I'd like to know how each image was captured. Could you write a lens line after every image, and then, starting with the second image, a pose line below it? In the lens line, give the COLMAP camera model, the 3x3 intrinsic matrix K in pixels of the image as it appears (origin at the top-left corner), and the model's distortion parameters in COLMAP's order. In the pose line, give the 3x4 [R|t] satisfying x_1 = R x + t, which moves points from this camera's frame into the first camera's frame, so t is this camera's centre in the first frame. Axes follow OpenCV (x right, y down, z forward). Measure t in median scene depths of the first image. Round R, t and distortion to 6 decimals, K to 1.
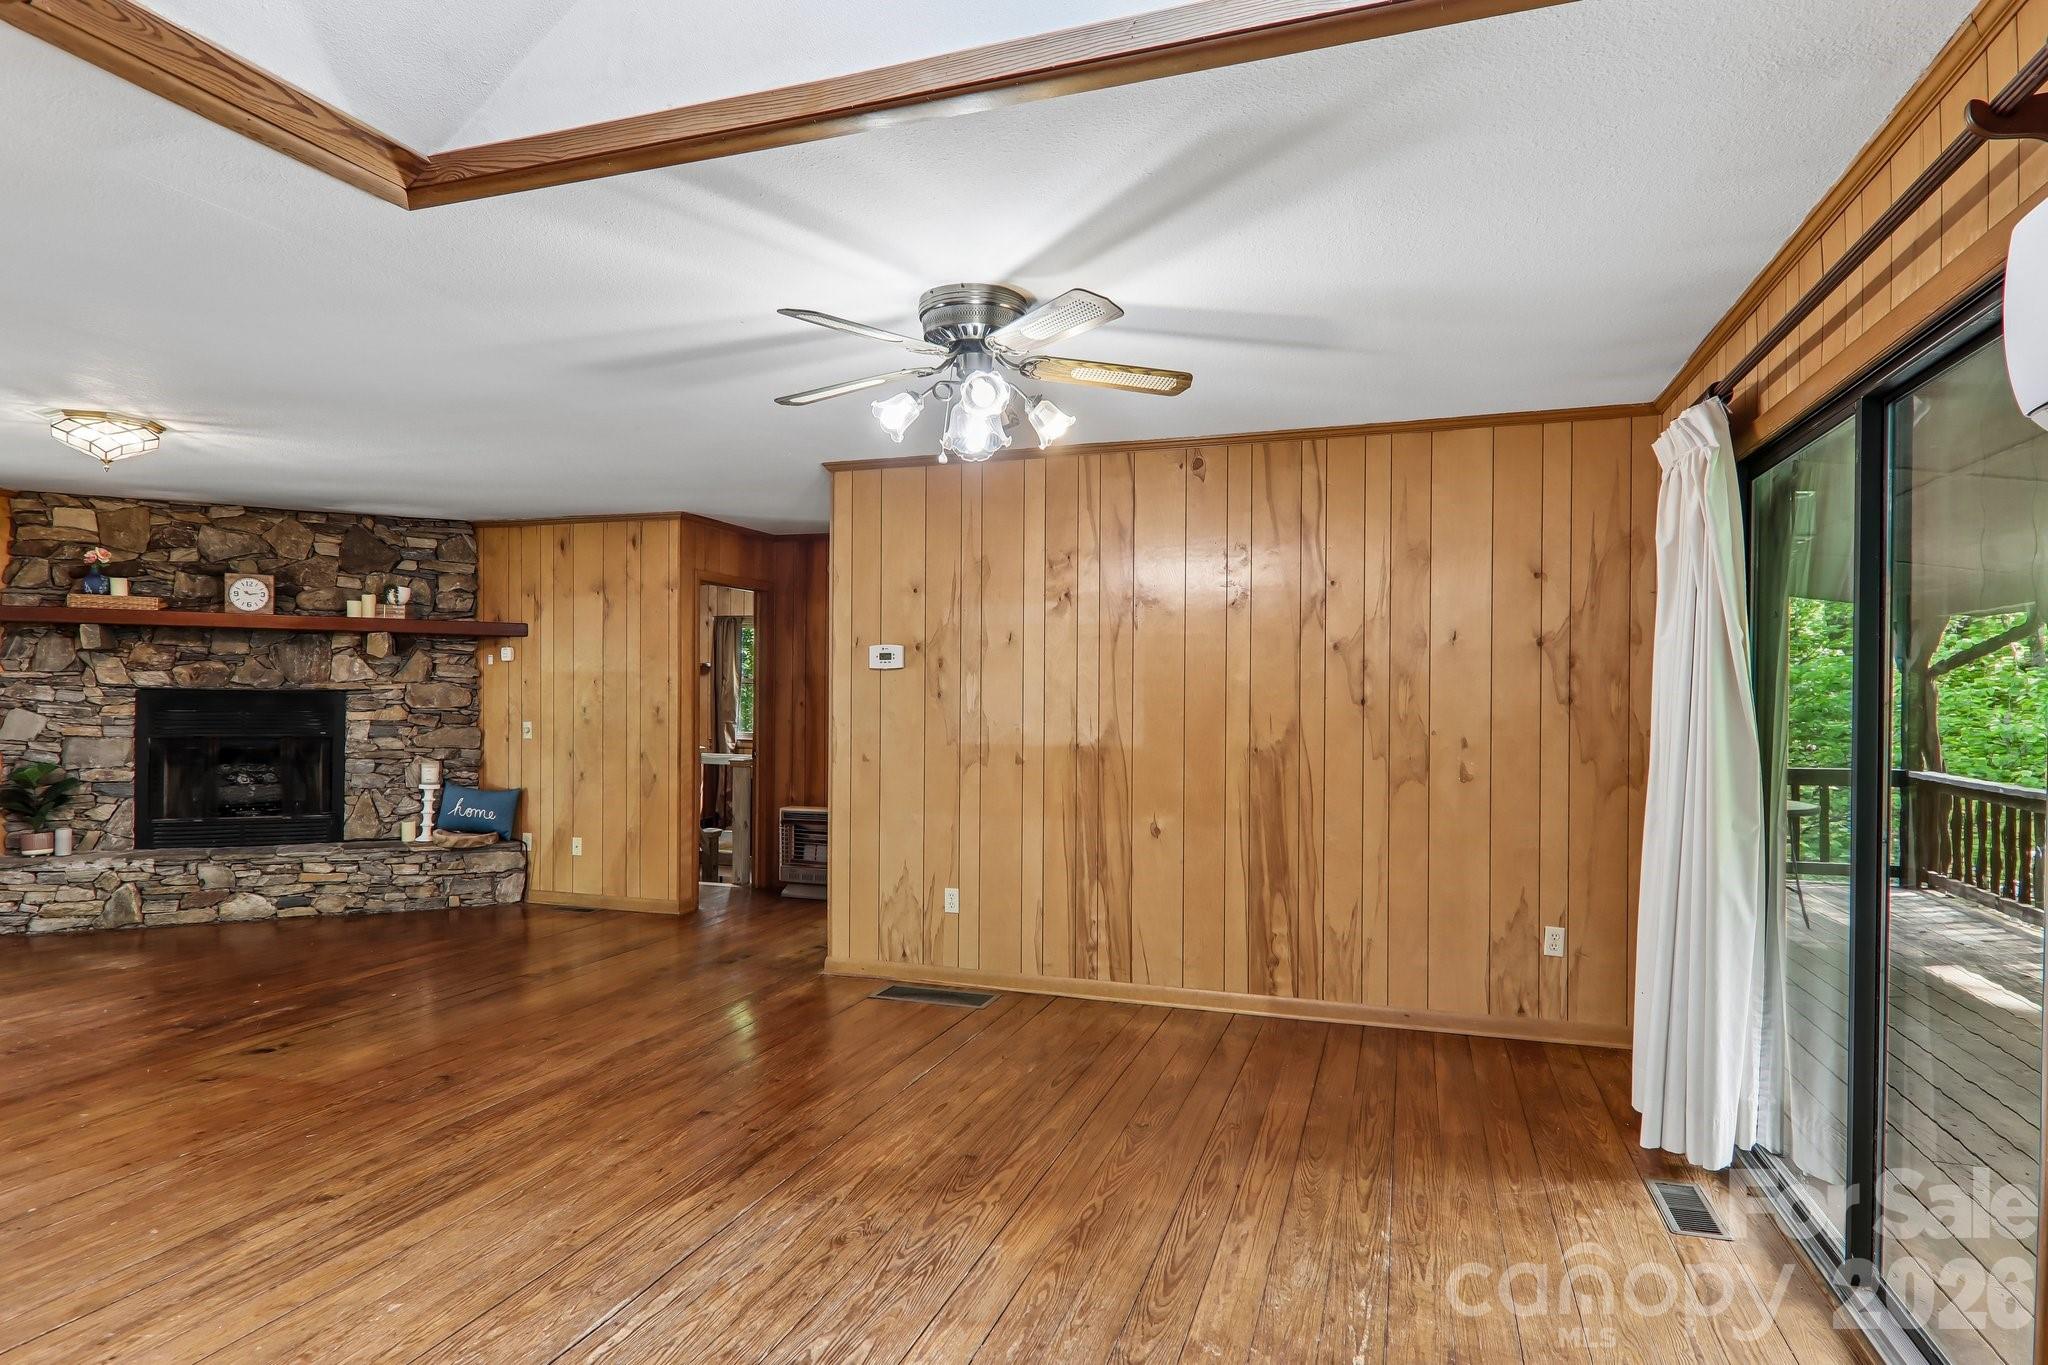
lens RADIAL K [[1125.2, 0, 1025.7], [0, 1125.2, 701.2], [0, 0, 1]] dist [0.022751, -0.020958]
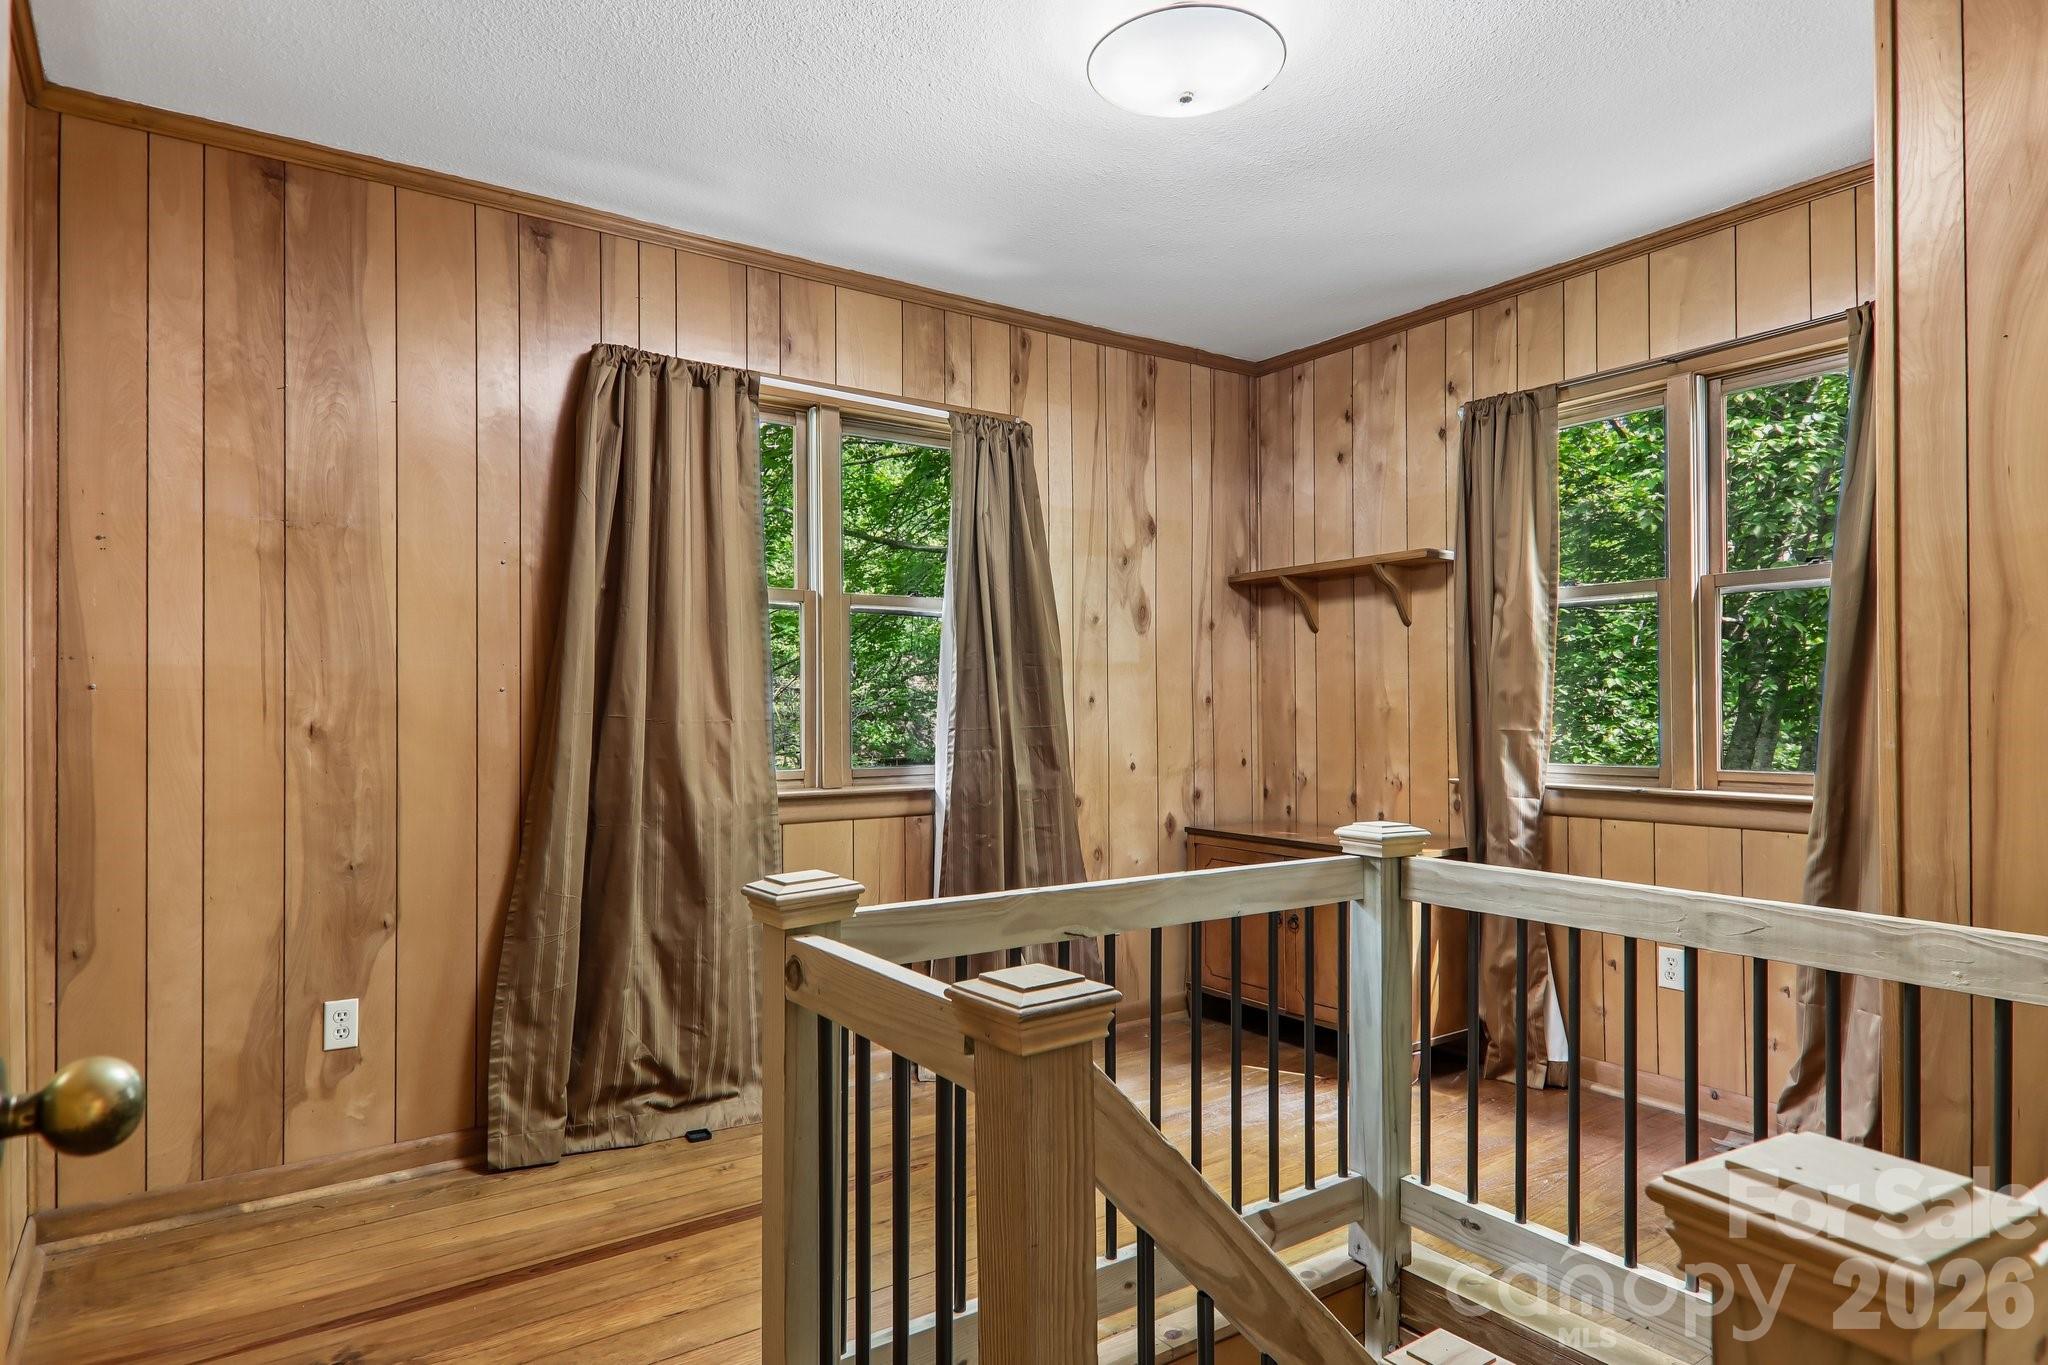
lens RADIAL K [[1184.5, 0, 1023.4], [0, 1184.5, 698.6], [0, 0, 1]] dist [0.014888, -0.002126]
pose [[0.809606, -0.015589, -0.586767, -0.380082], [0.005690, 0.999809, -0.018712, 0.032348], [0.586946, 0.011811, 0.809540, 1.373952]]
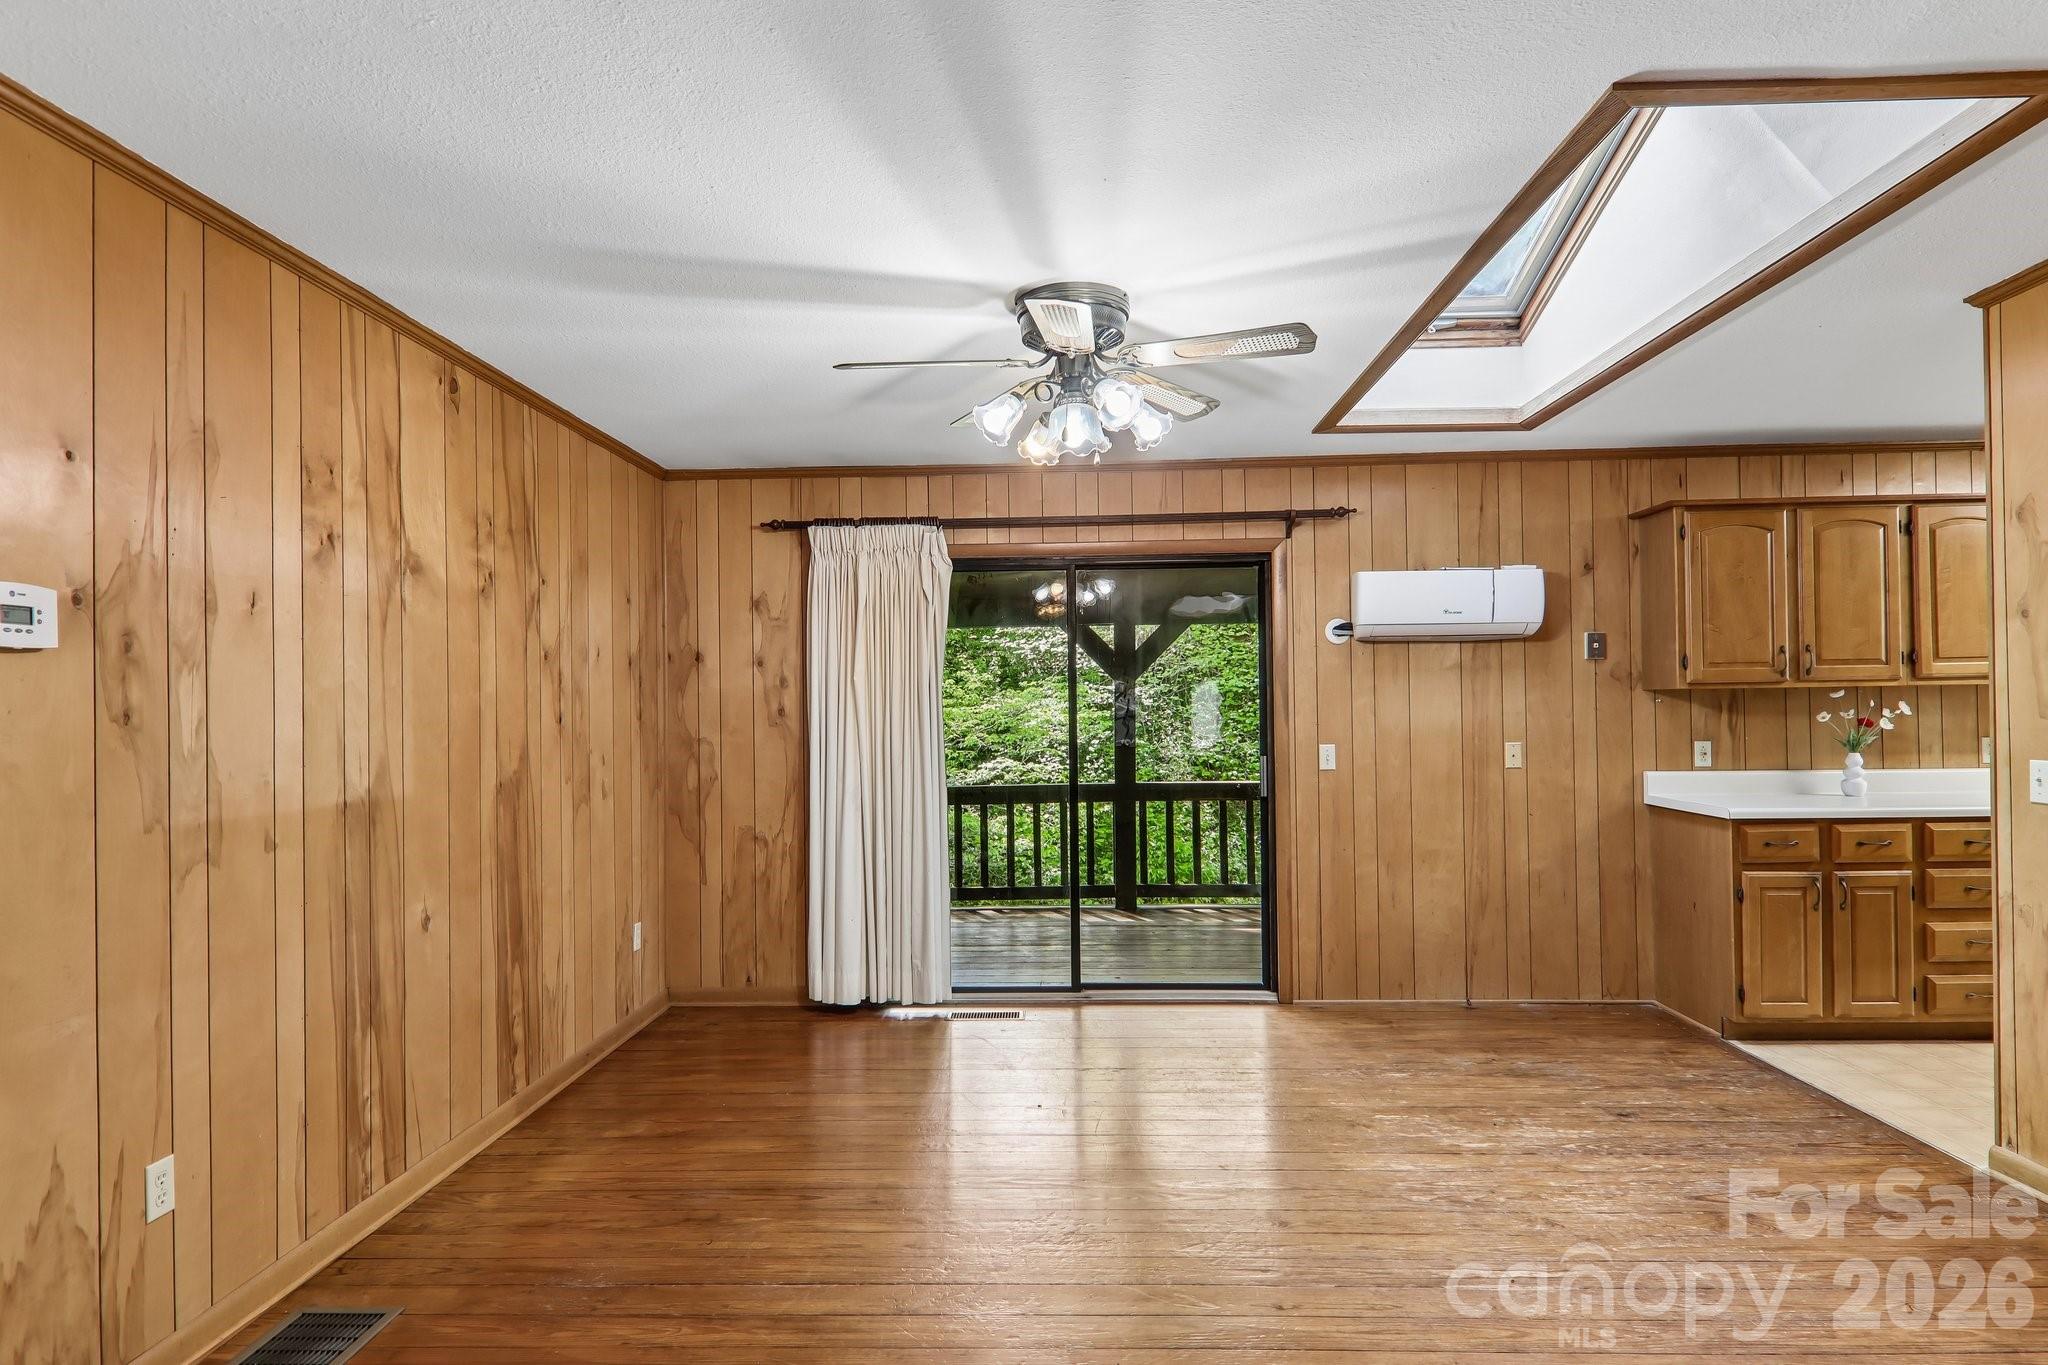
lens RADIAL K [[1125.2, 0, 1025.7], [0, 1125.2, 702.4], [0, 0, 1]] dist [0.022751, -0.020958]
pose [[-0.284693, 0.005892, 0.958600, -0.582090], [0.016111, 0.999869, -0.001360, -0.005269], [-0.958483, 0.015057, -0.284751, 0.799741]]
